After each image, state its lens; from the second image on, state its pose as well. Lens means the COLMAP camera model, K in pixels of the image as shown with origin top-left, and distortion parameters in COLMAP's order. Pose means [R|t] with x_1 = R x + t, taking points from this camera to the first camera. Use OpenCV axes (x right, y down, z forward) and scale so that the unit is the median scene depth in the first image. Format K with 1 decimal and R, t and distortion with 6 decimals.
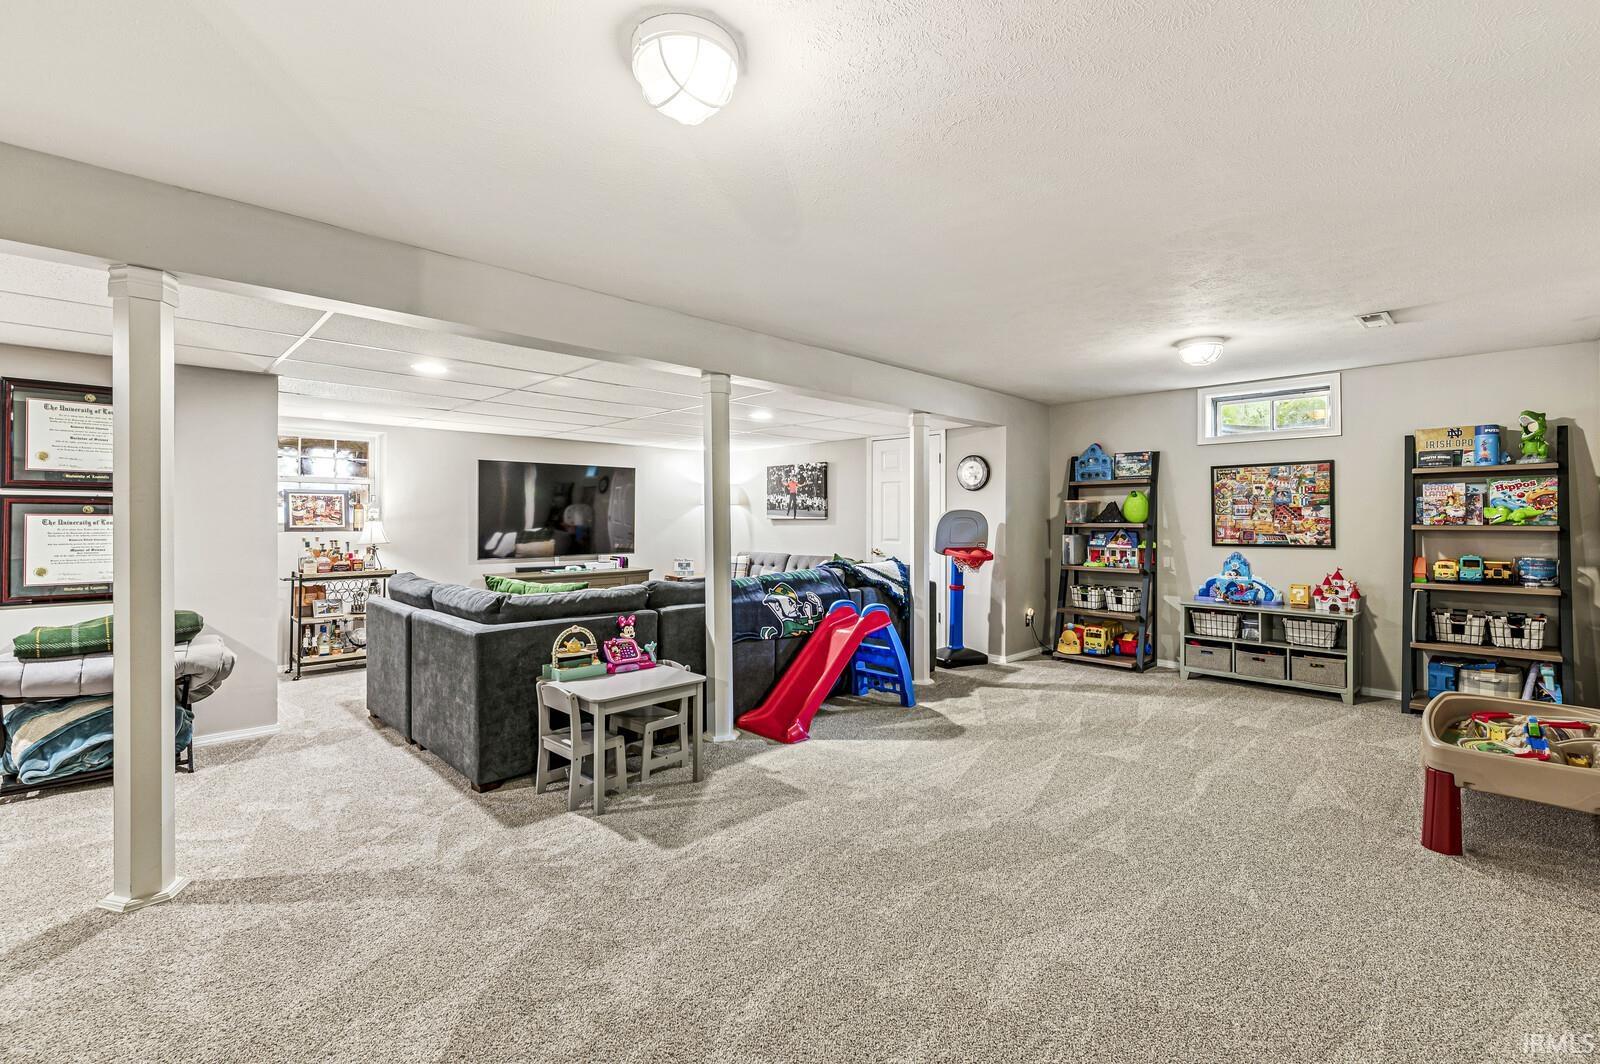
lens RADIAL K [[696.3, 0, 799.9], [0, 696.3, 518.8], [0, 0, 1]] dist [0.000462, 0.000162]
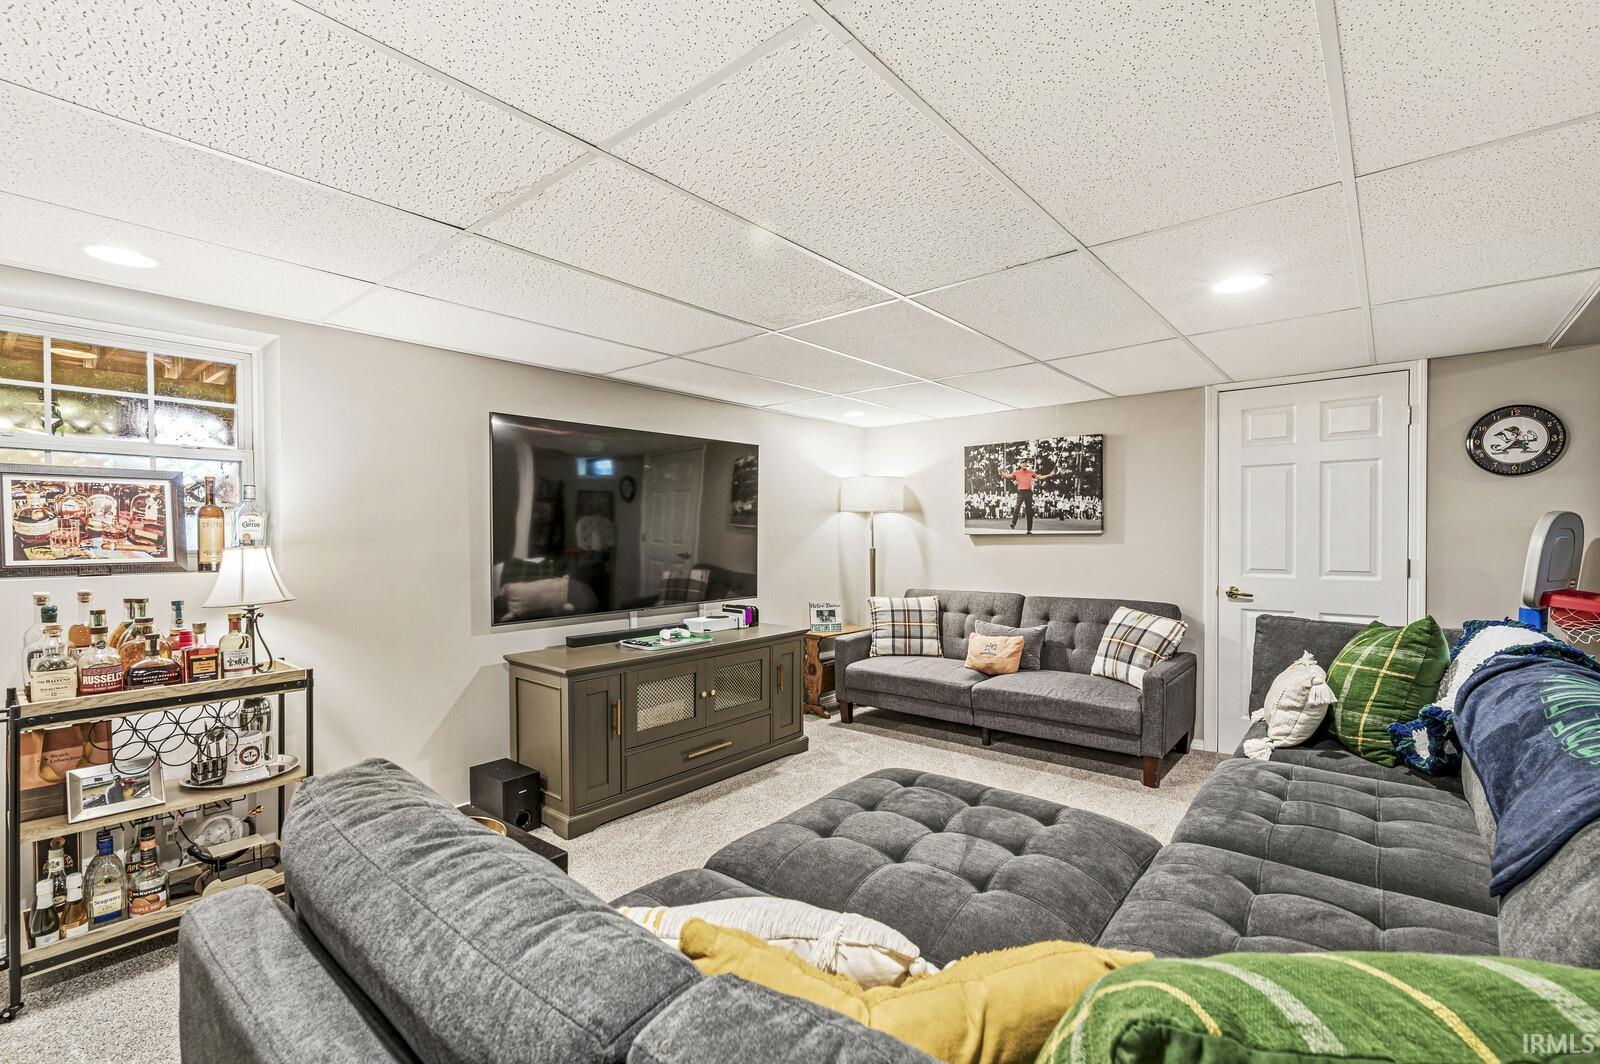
lens RADIAL K [[696.3, 0, 798.7], [0, 696.3, 543.6], [0, 0, 1]] dist [0.000462, 0.000162]
pose [[0.994688, -0.009554, 0.102489, -0.332144], [0.008410, 0.999898, 0.011581, -0.000289], [-0.102589, -0.010657, 0.994667, 0.557443]]
